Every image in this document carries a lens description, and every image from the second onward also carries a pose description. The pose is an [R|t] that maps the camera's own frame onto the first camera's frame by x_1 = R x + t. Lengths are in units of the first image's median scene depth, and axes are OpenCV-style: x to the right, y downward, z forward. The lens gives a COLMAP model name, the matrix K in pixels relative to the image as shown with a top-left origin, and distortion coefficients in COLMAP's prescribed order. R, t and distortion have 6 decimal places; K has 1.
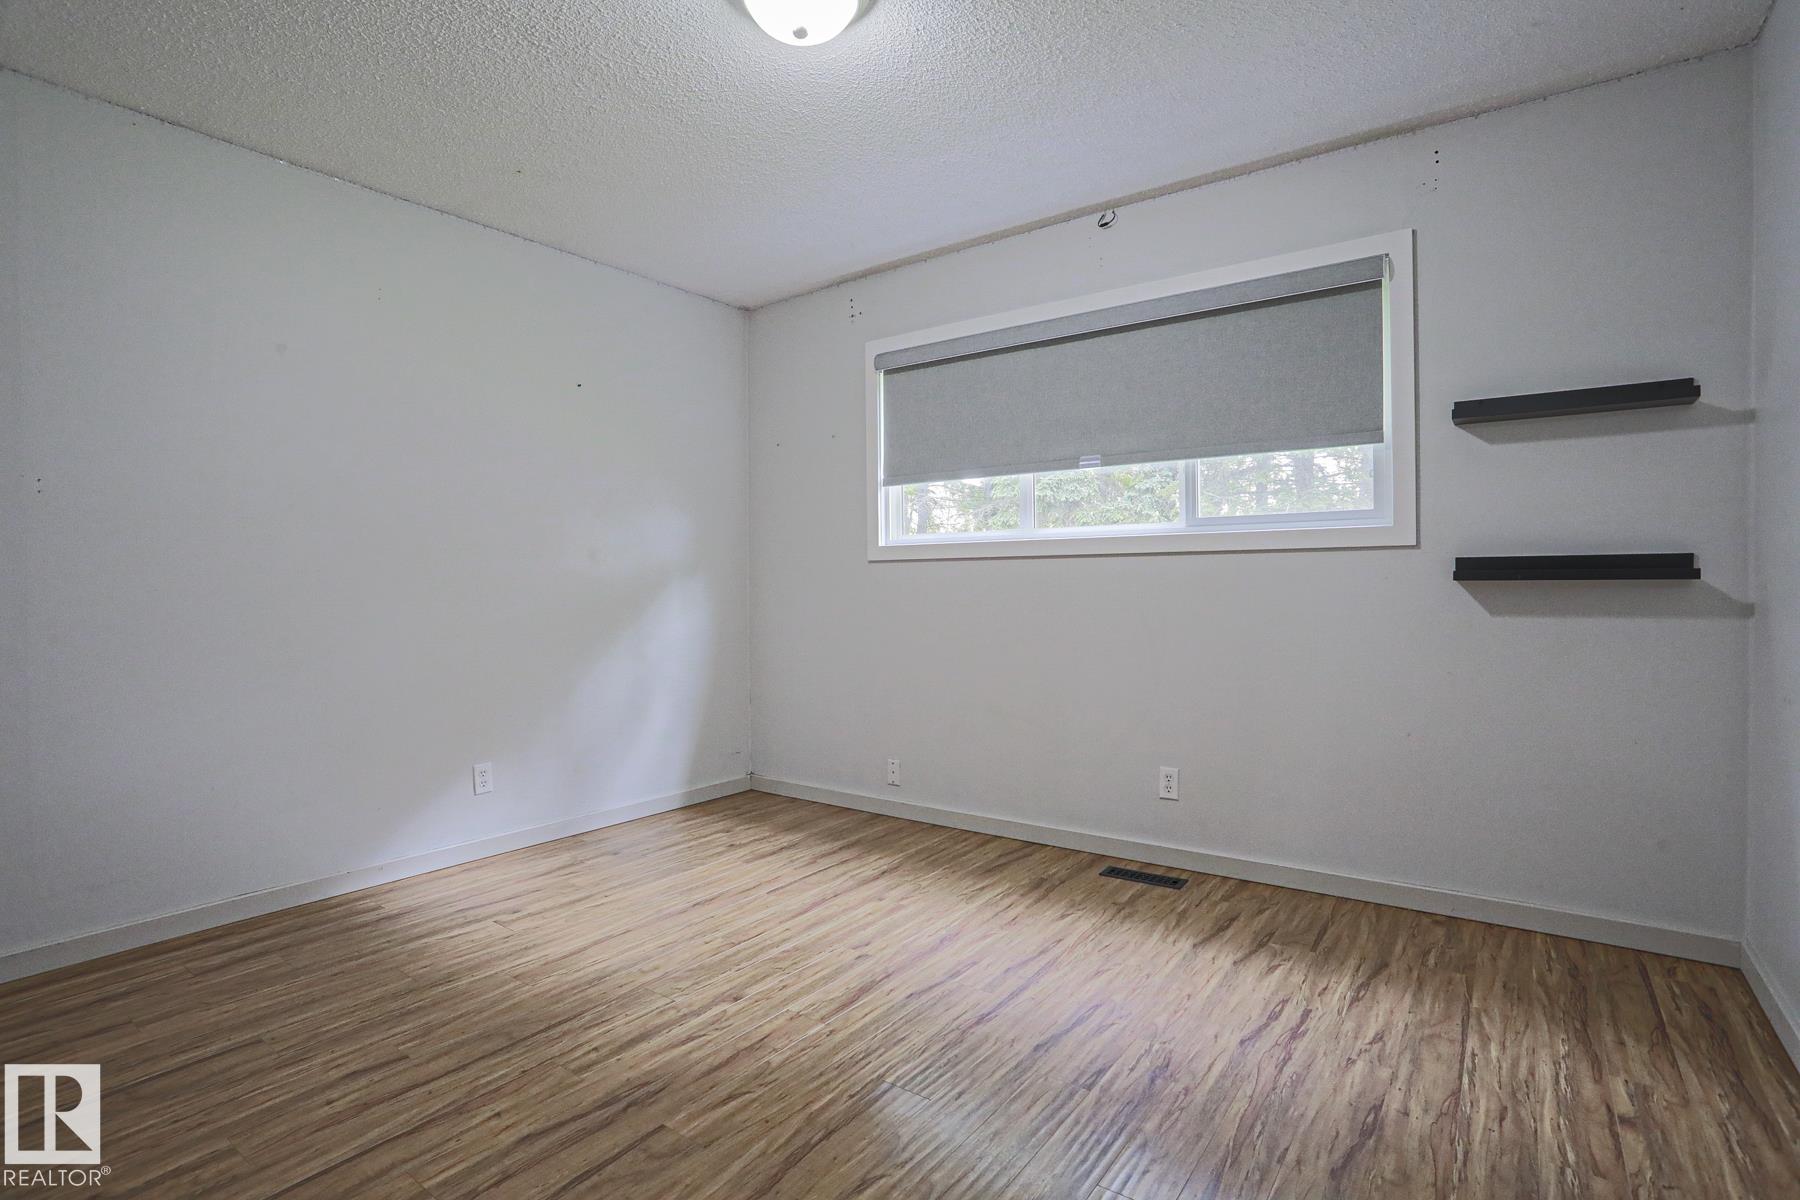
lens RADIAL K [[871.5, 0, 893.6], [0, 871.5, 590.3], [0, 0, 1]] dist [-0.056140, 0.020948]
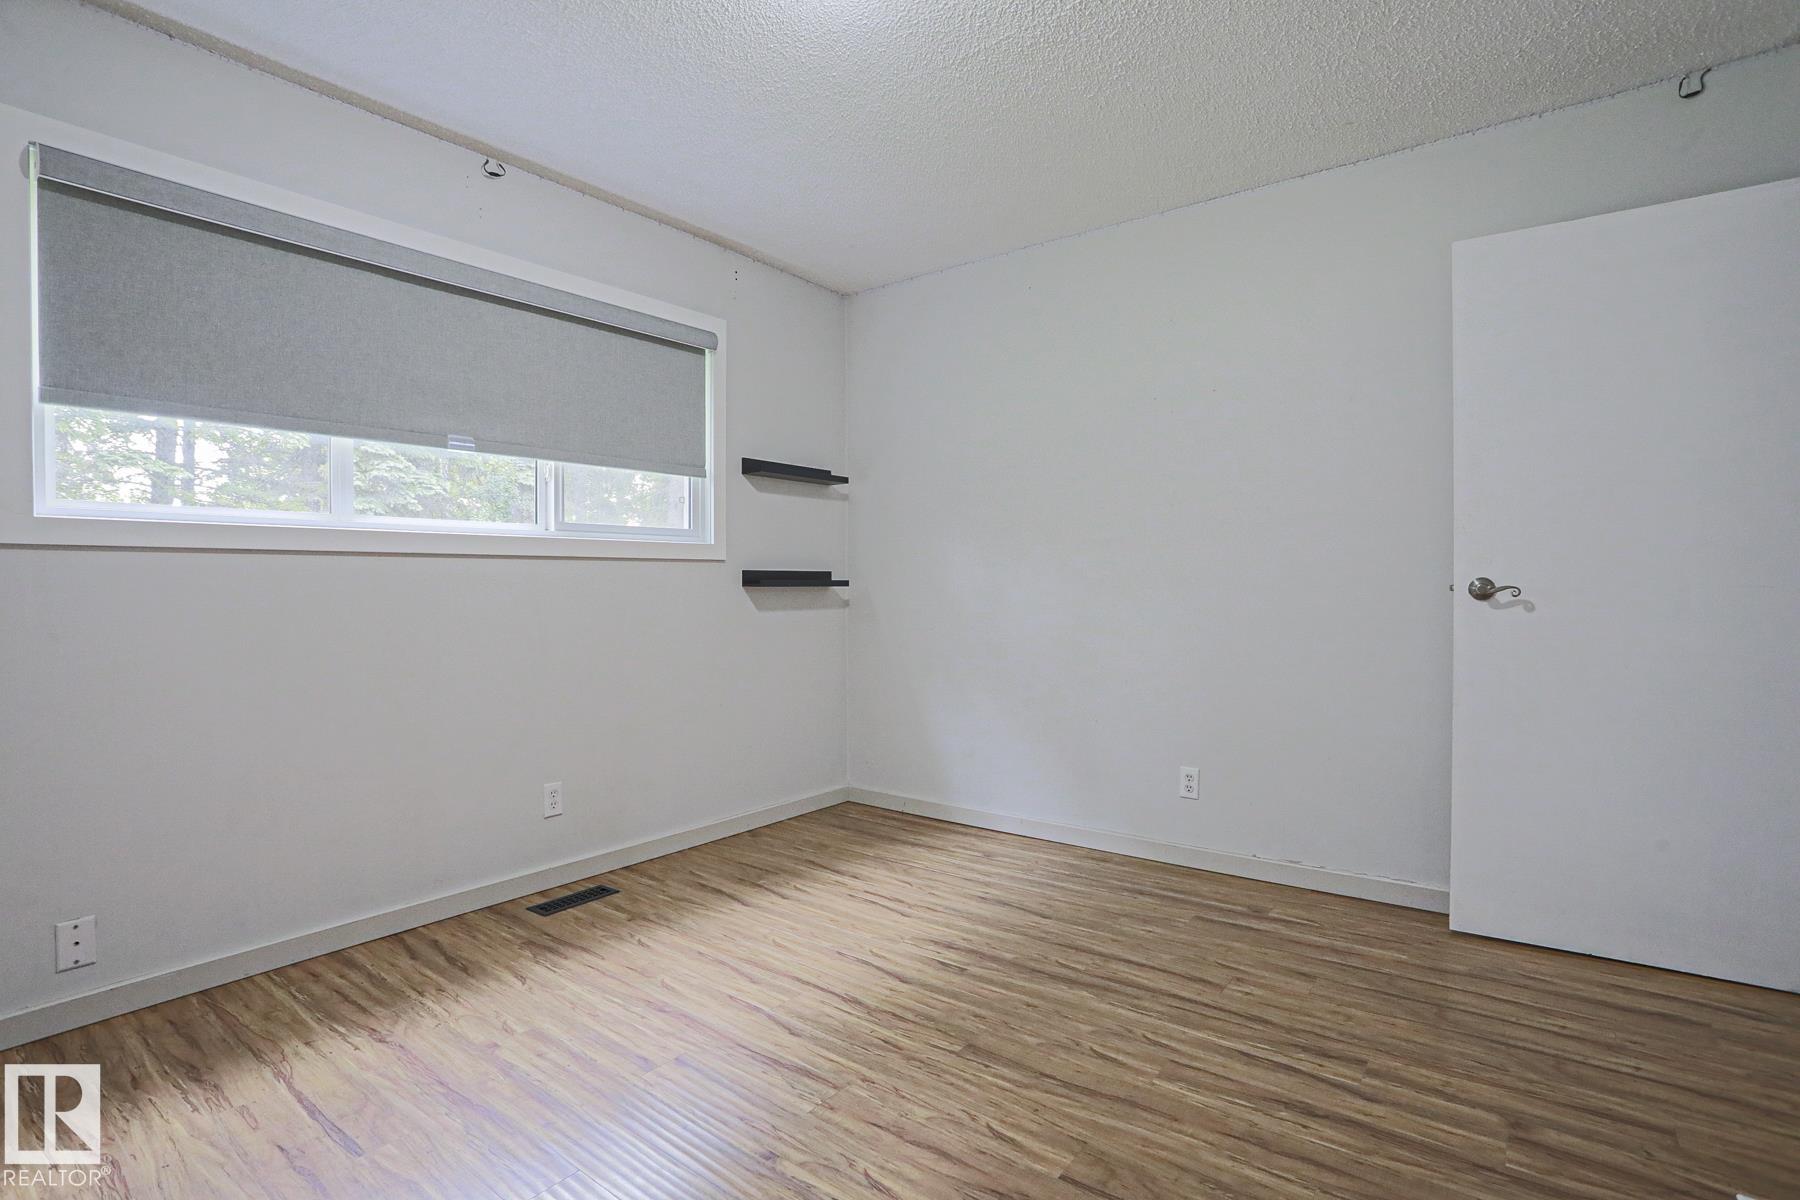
lens RADIAL K [[871.5, 0, 893.1], [0, 871.5, 592.4], [0, 0, 1]] dist [-0.056140, 0.020948]
pose [[0.031087, -0.000195, 0.999517, -0.709805], [0.012156, 0.999926, -0.000183, 0.000612], [-0.999443, 0.012156, 0.031087, 0.683974]]
